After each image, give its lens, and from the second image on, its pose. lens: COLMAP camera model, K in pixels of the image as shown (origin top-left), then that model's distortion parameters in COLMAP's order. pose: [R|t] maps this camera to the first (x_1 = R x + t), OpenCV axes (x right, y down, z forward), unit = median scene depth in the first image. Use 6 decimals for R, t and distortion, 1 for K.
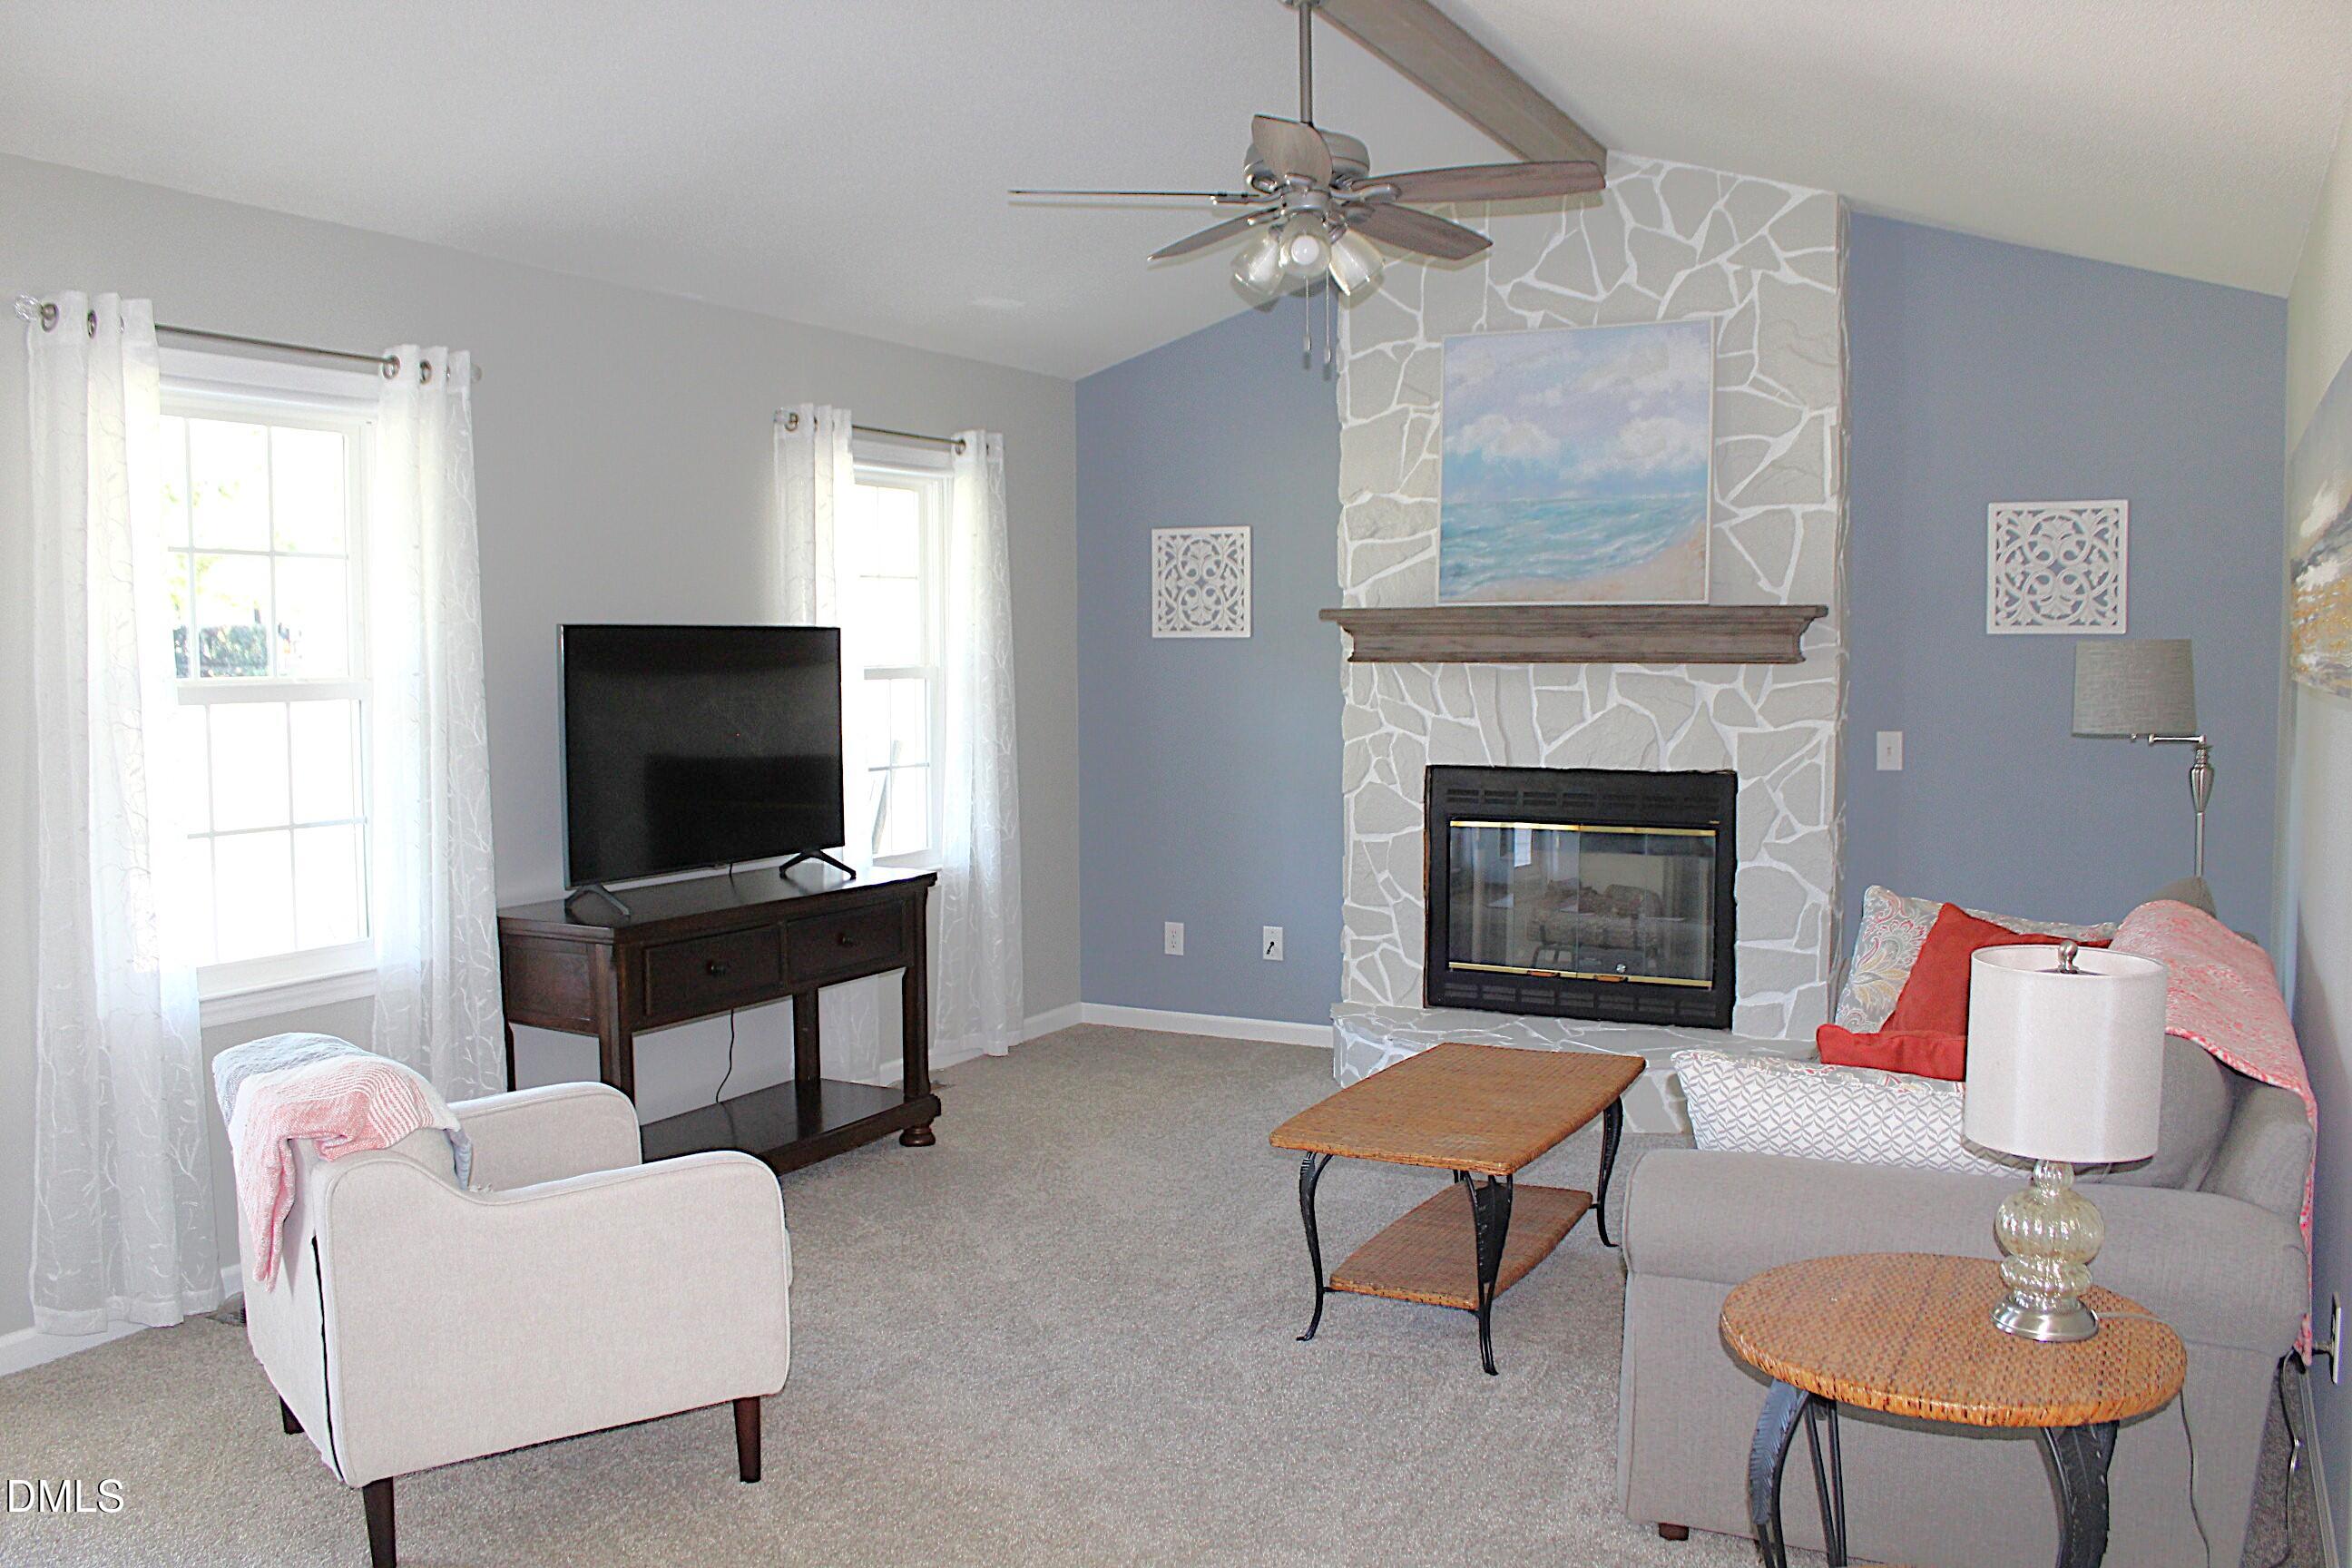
lens RADIAL K [[2005.0, 0, 1176.0], [0, 2005.0, 784.0], [0, 0, 1]] dist [-0.155377, 0.147850]
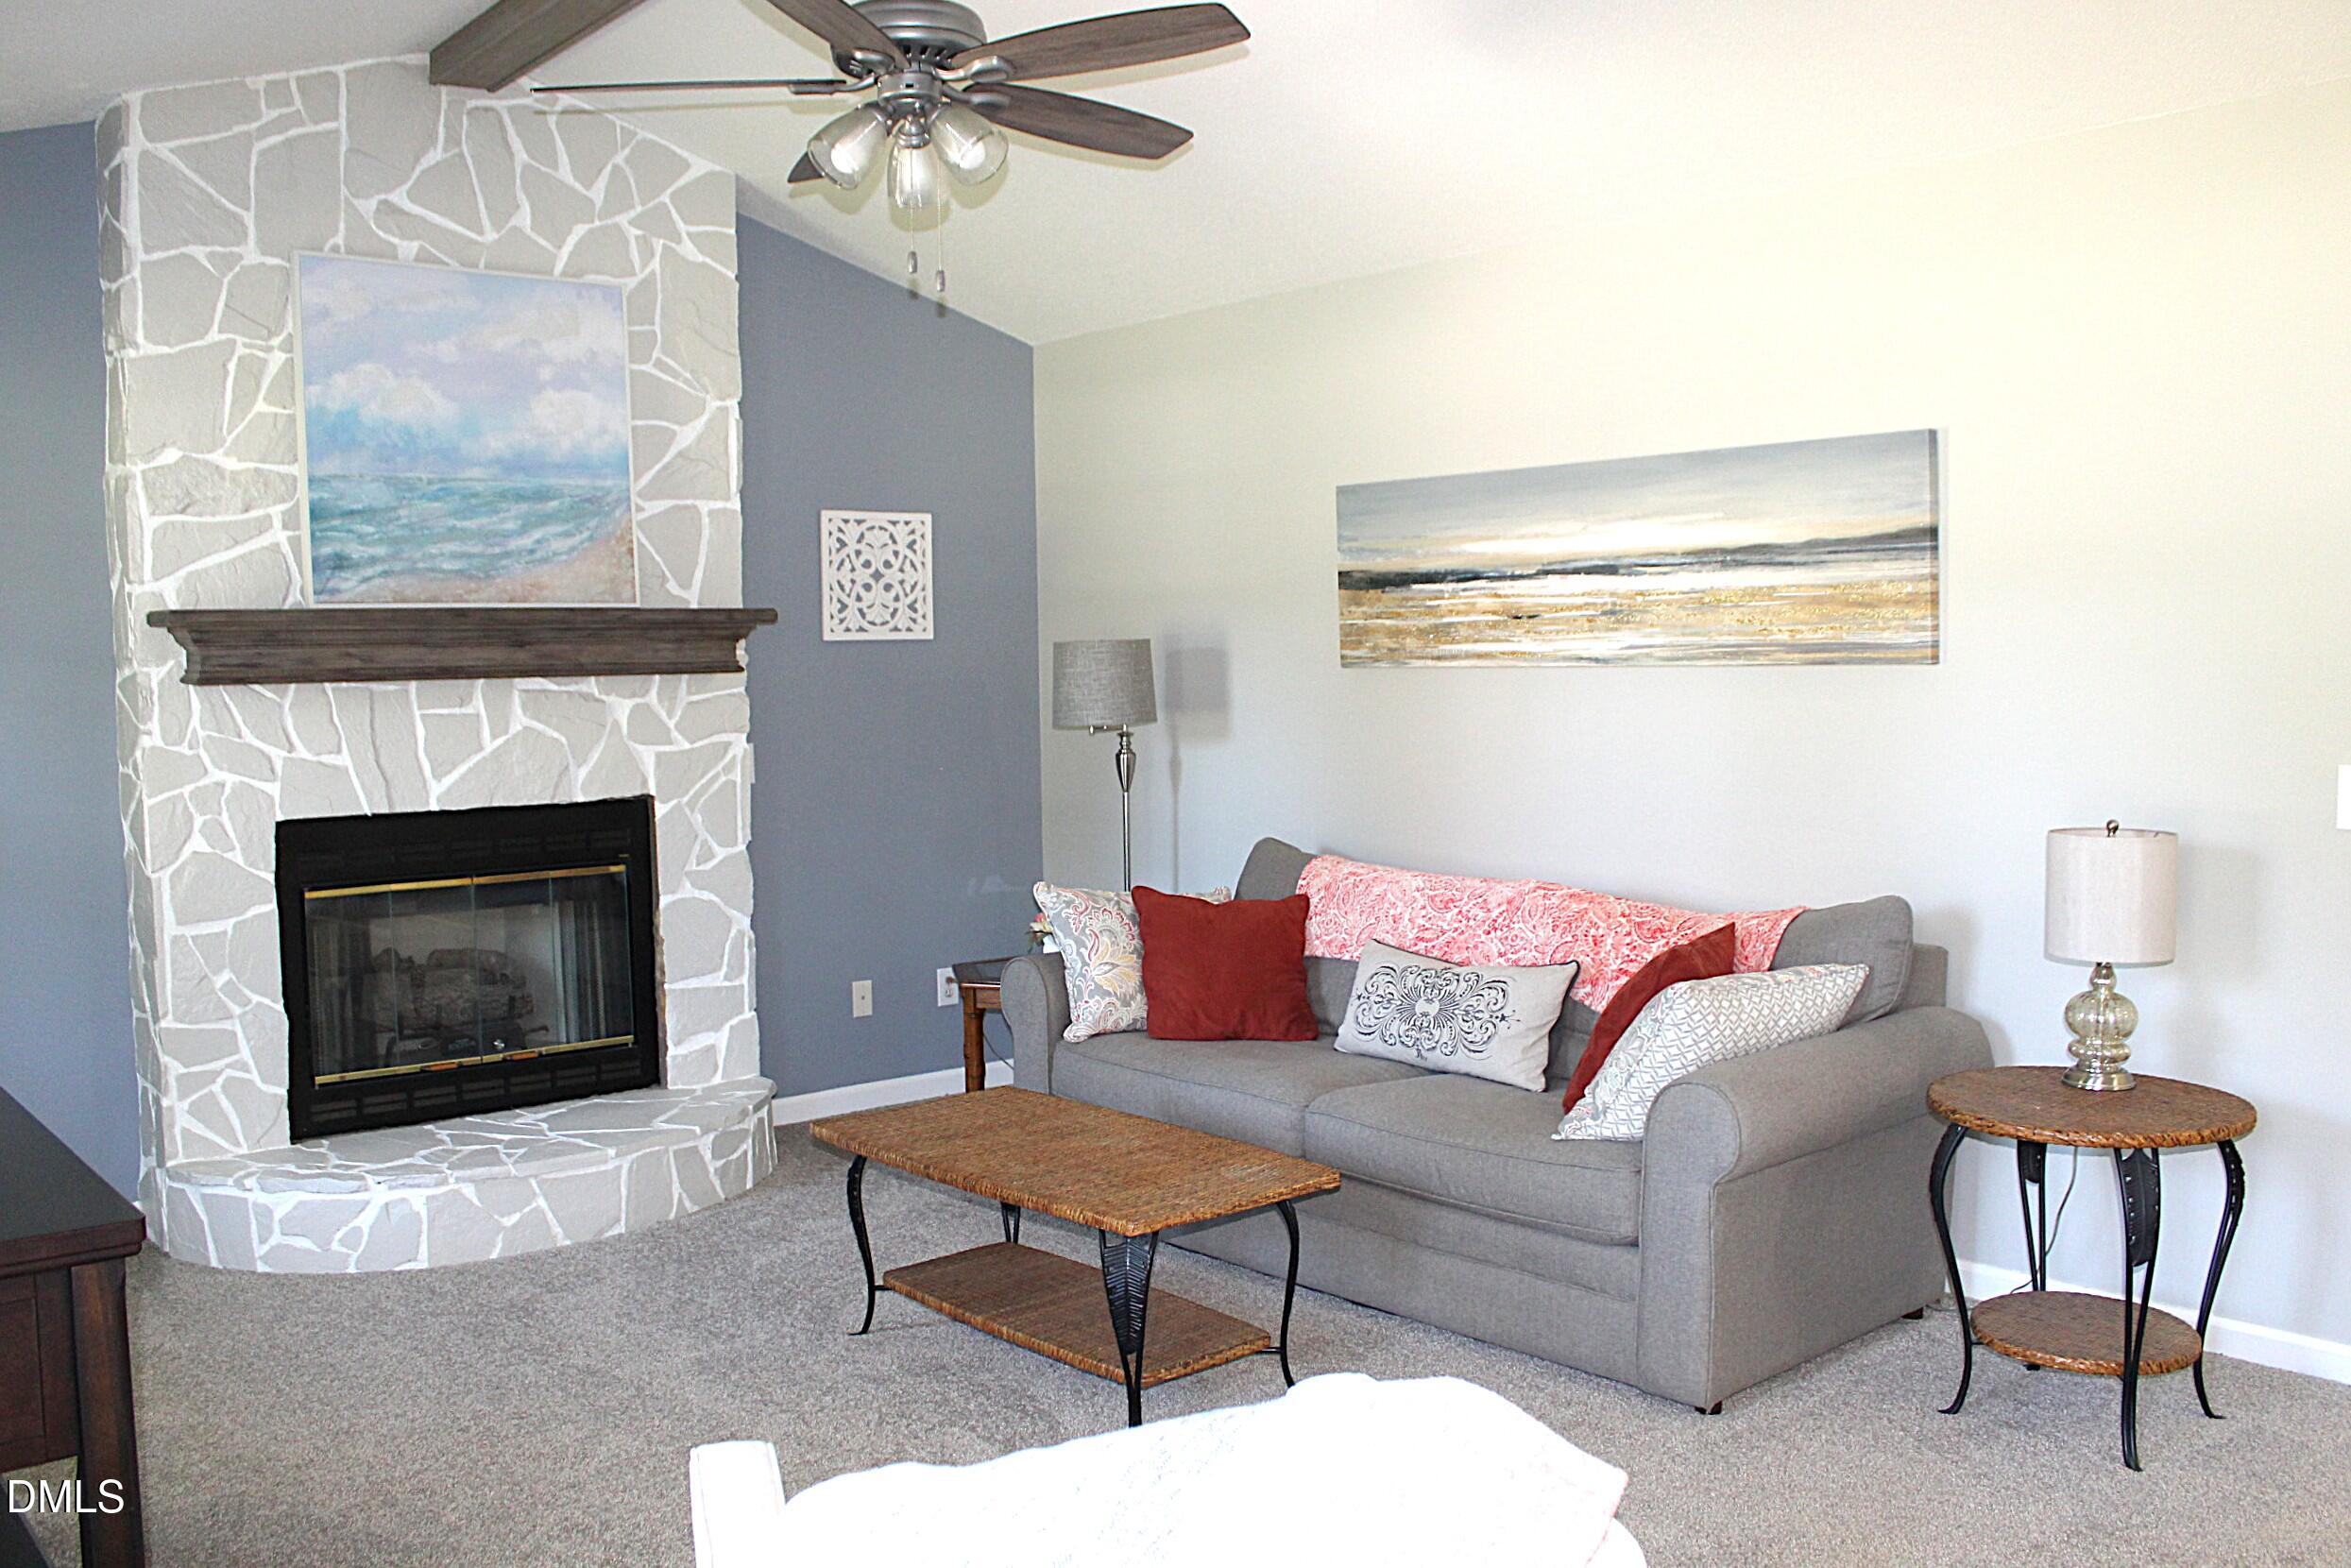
lens RADIAL K [[2004.1, 0, 1175.5], [0, 2004.1, 784.0], [0, 0, 1]] dist [-0.155377, 0.147850]
pose [[0.376097, -0.059848, 0.924645, -0.451422], [0.079842, 0.996293, 0.032011, -0.021145], [-0.923134, 0.061786, 0.379482, 0.438667]]
